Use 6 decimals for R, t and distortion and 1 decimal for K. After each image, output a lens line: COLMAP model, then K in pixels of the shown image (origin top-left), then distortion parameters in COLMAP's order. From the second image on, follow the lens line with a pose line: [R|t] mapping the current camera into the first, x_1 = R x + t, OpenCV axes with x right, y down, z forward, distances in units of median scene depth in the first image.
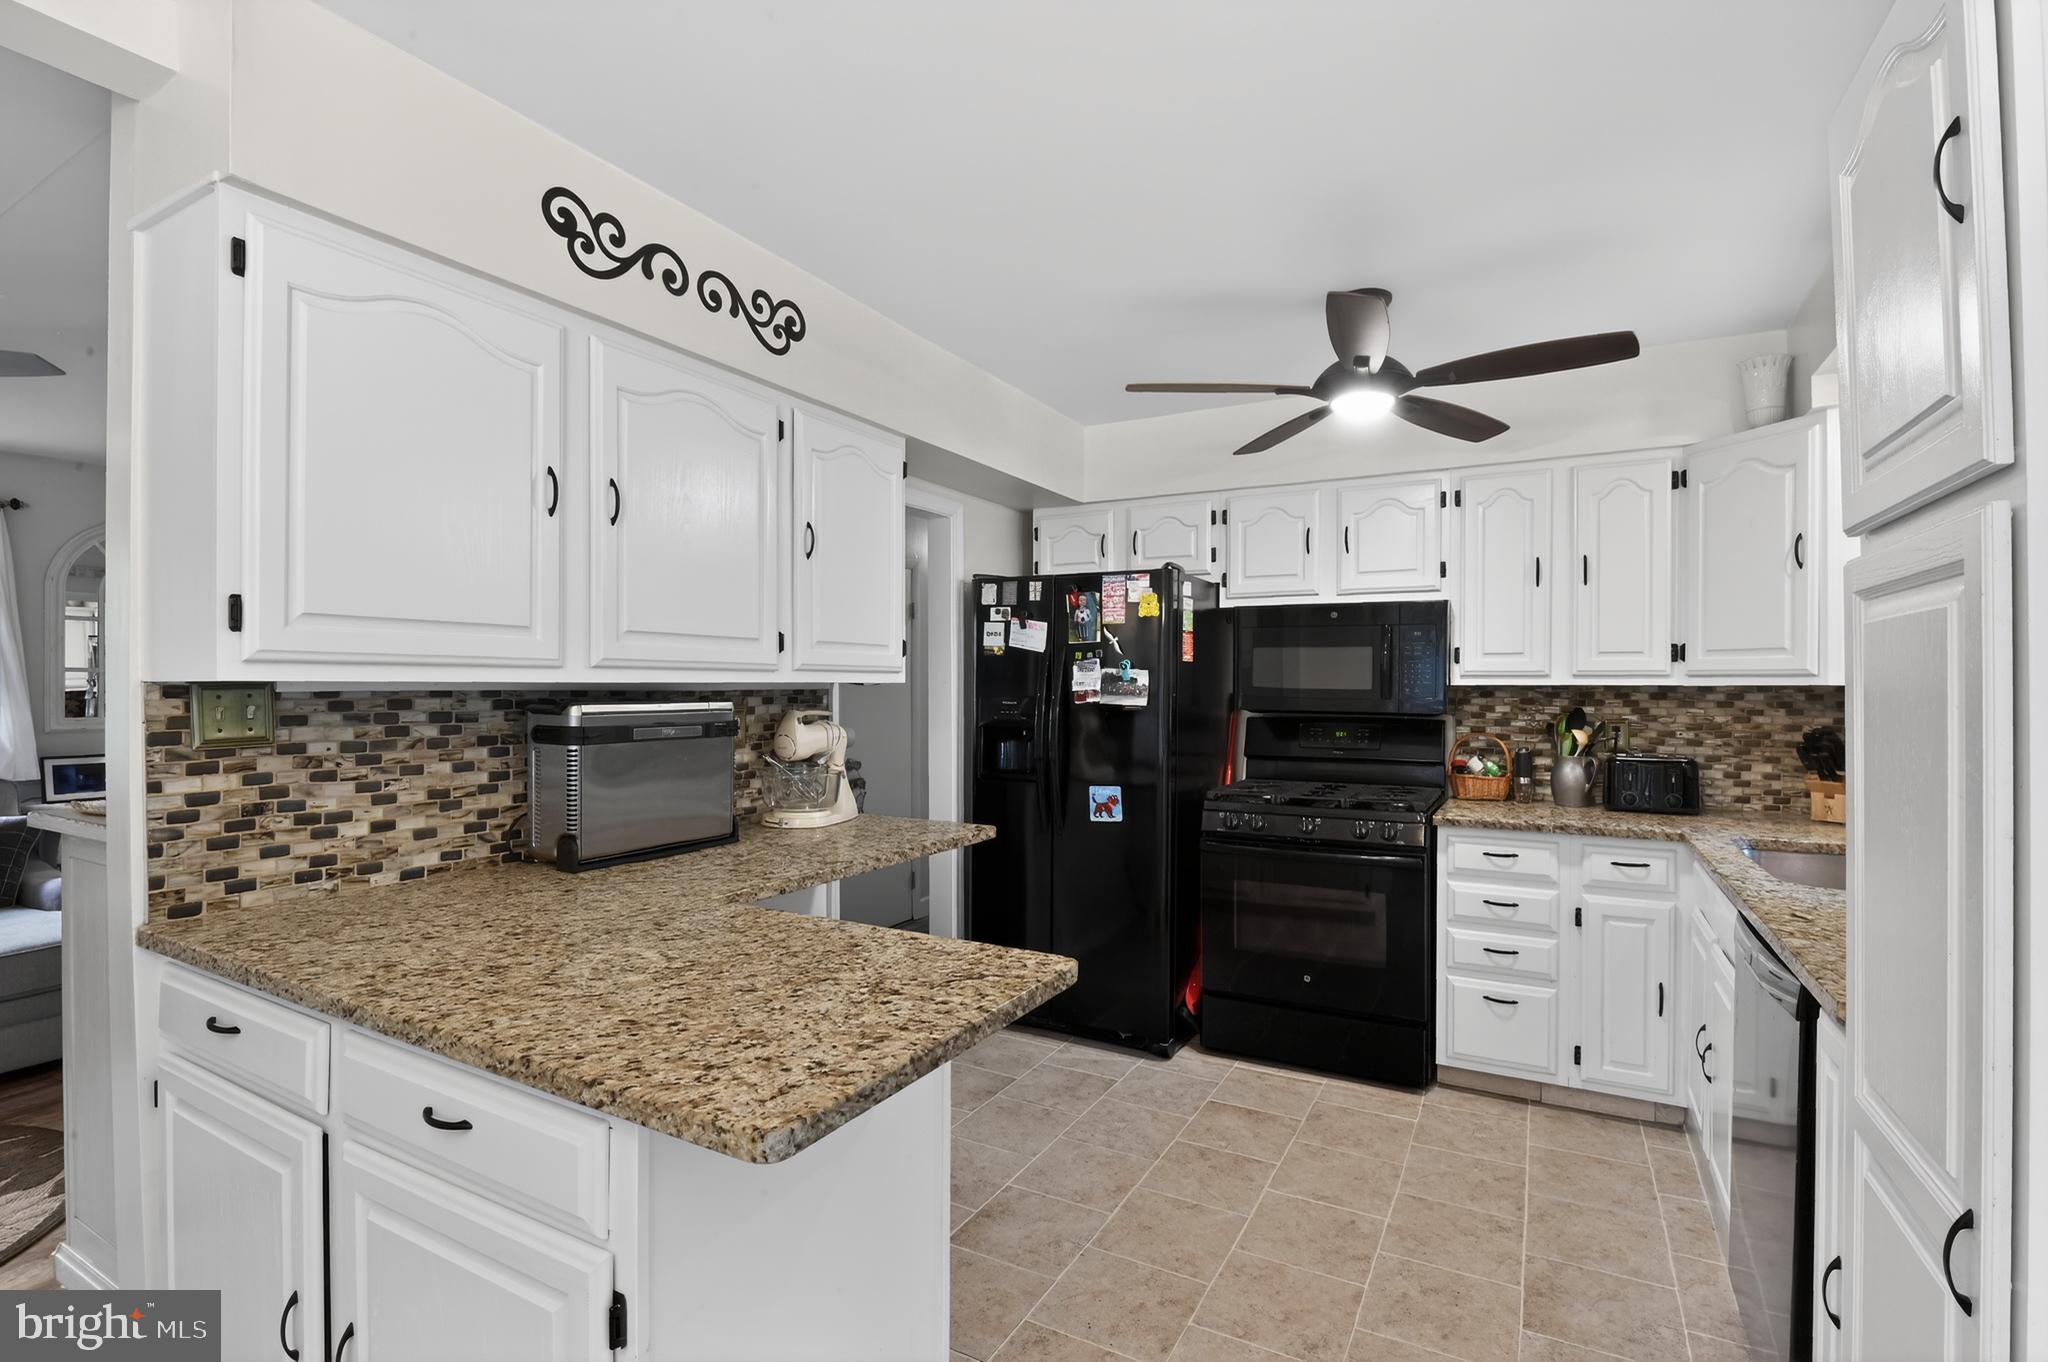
lens RADIAL K [[960.4, 0, 994.5], [0, 960.4, 685.2], [0, 0, 1]] dist [-0.016534, -0.000046]
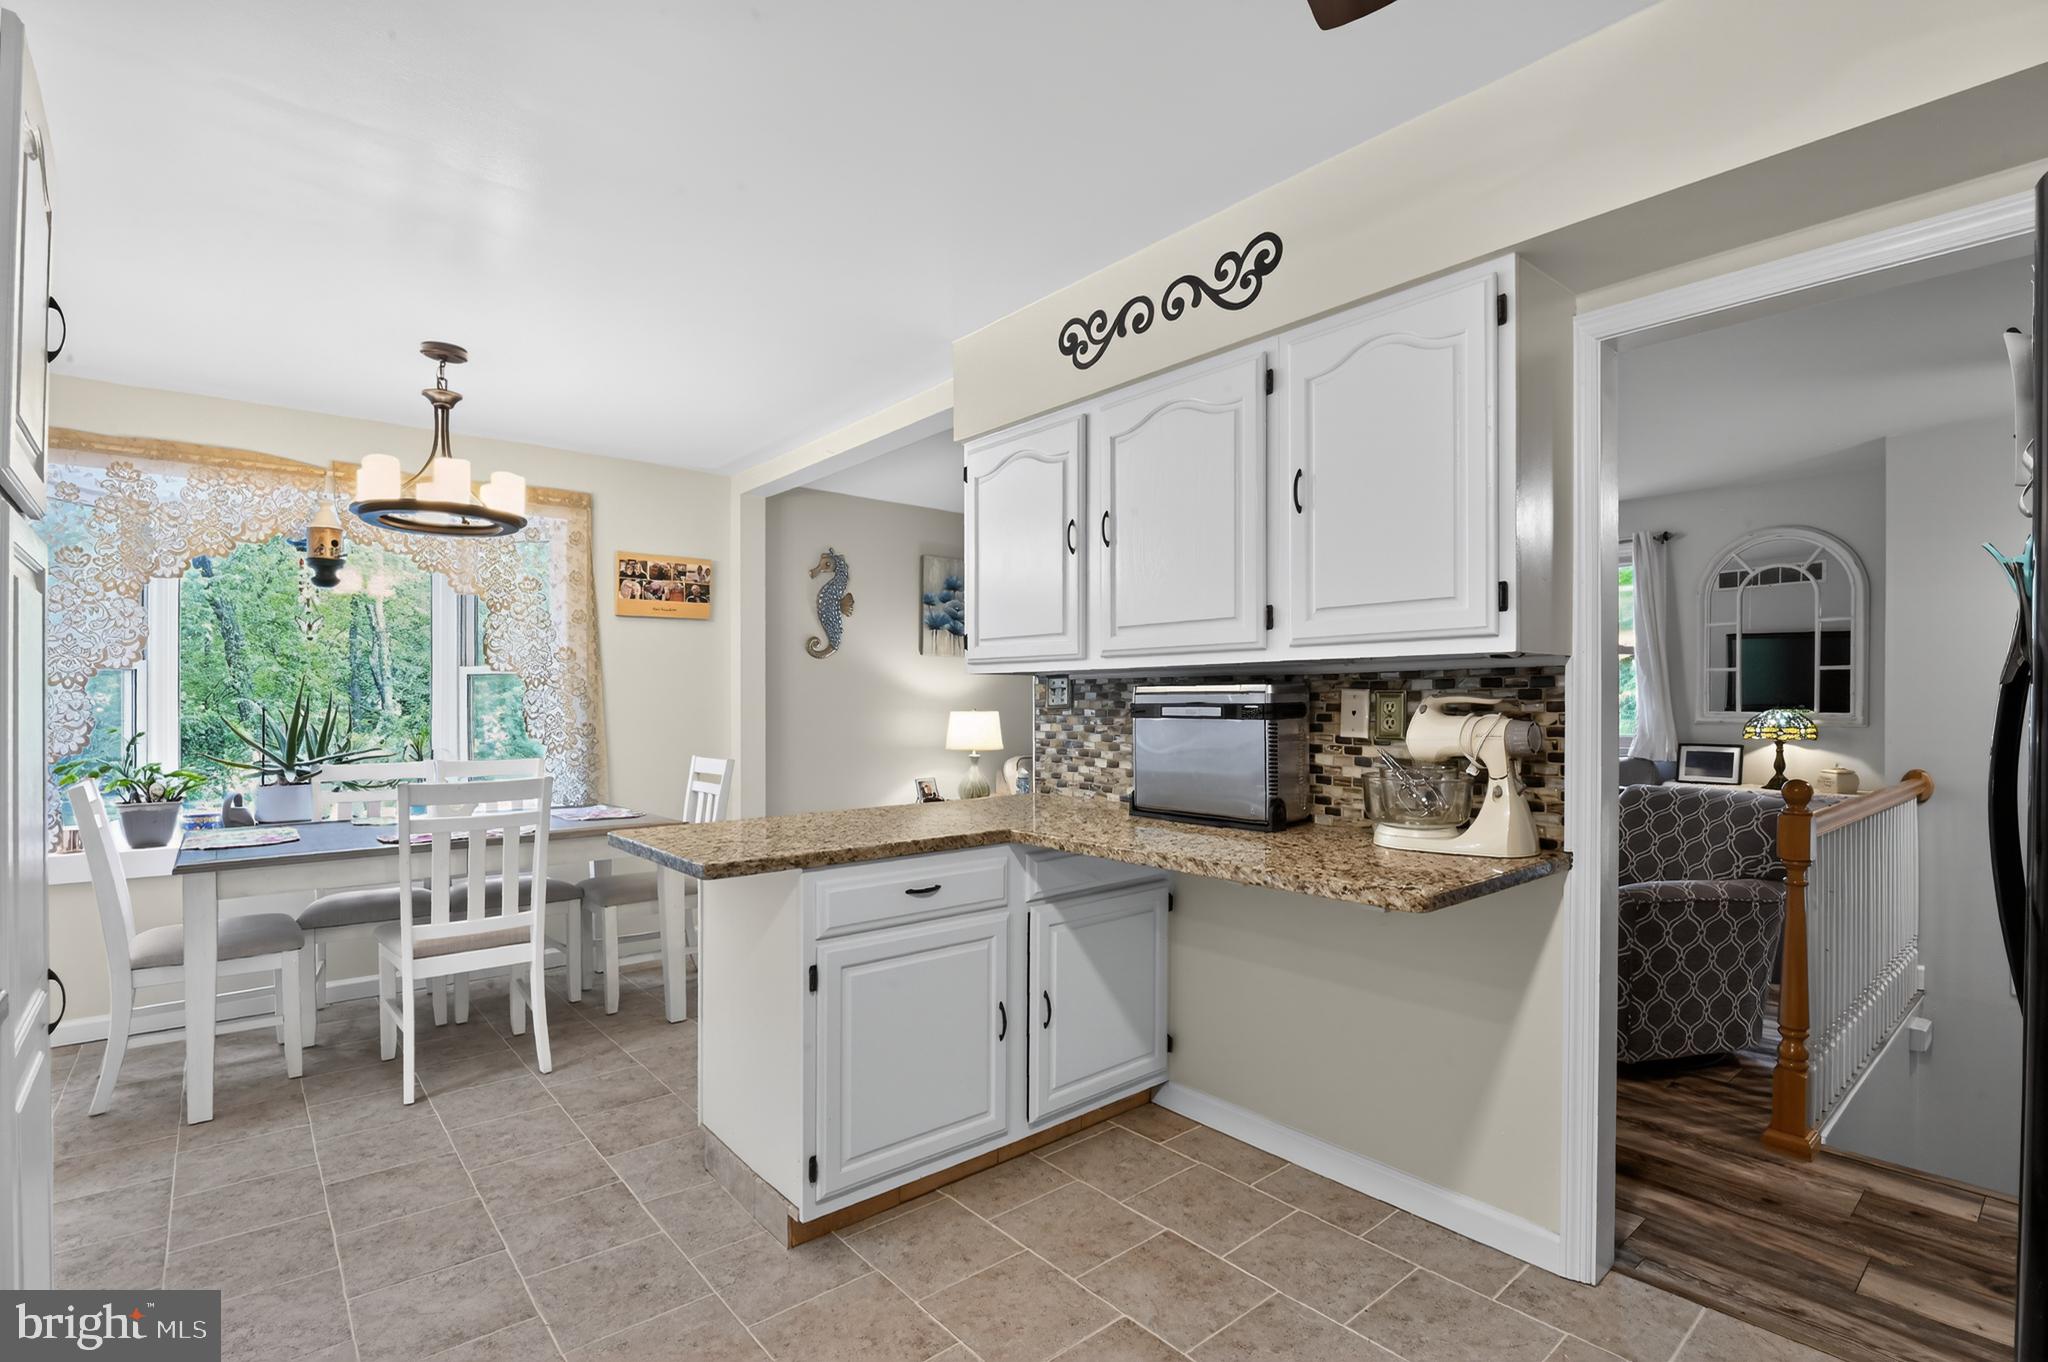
lens RADIAL K [[955.8, 0, 1032.4], [0, 955.8, 705.9], [0, 0, 1]] dist [-0.018260, -0.000123]
pose [[-0.335230, 0.005300, -0.942121, 0.902484], [0.004879, 0.999981, 0.003890, 0.044750], [0.942124, -0.003293, -0.335250, 1.418840]]
